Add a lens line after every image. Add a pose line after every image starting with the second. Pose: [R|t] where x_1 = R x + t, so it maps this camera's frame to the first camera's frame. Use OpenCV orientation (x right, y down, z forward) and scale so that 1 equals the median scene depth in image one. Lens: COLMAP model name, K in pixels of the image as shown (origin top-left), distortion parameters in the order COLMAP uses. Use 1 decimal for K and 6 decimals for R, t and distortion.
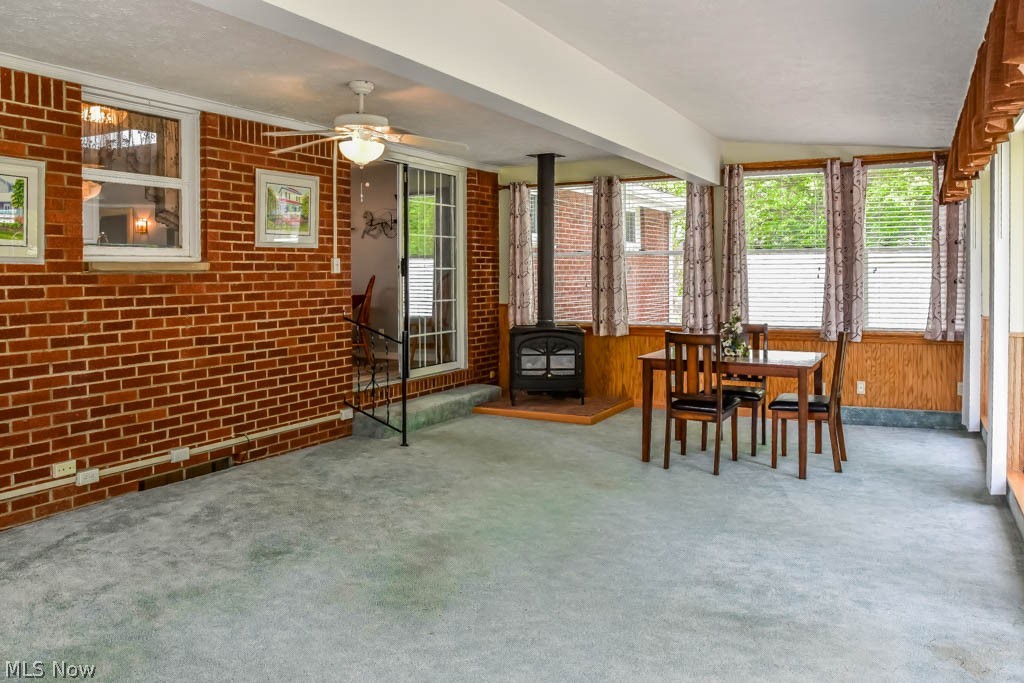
lens RADIAL K [[795.0, 0, 512.1], [0, 795.0, 341.8], [0, 0, 1]] dist [0.008381, 0.001027]
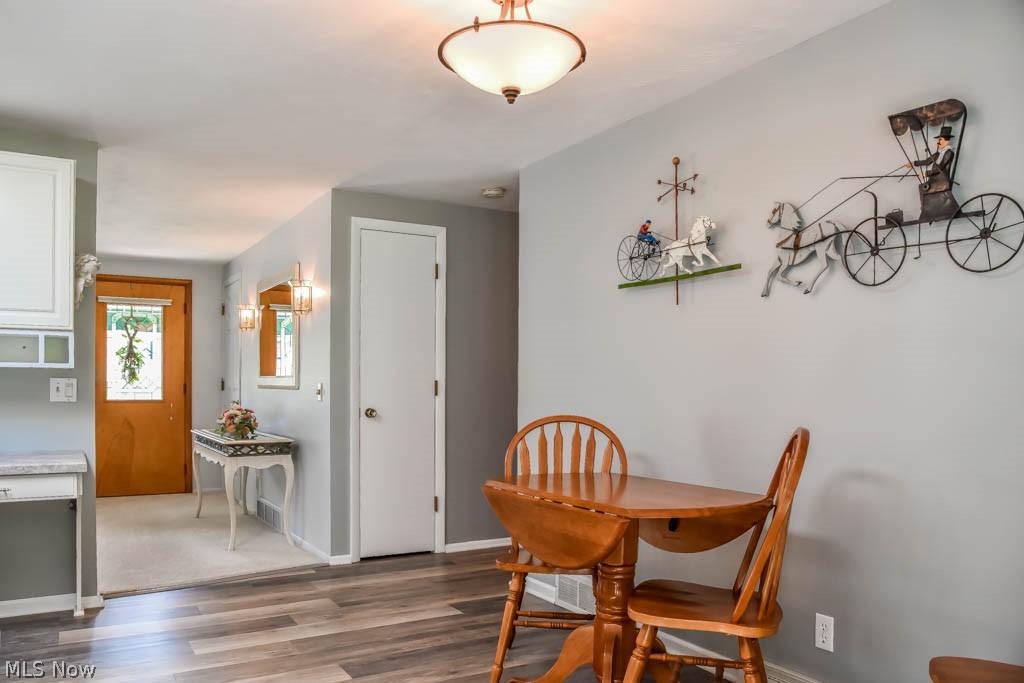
lens RADIAL K [[795.0, 0, 511.1], [0, 795.0, 344.5], [0, 0, 1]] dist [0.008381, 0.001027]
pose [[0.863969, -0.018264, -0.503214, -0.121459], [-0.052128, 0.990729, -0.125456, -0.070066], [0.500840, 0.134622, 0.855006, 0.704173]]
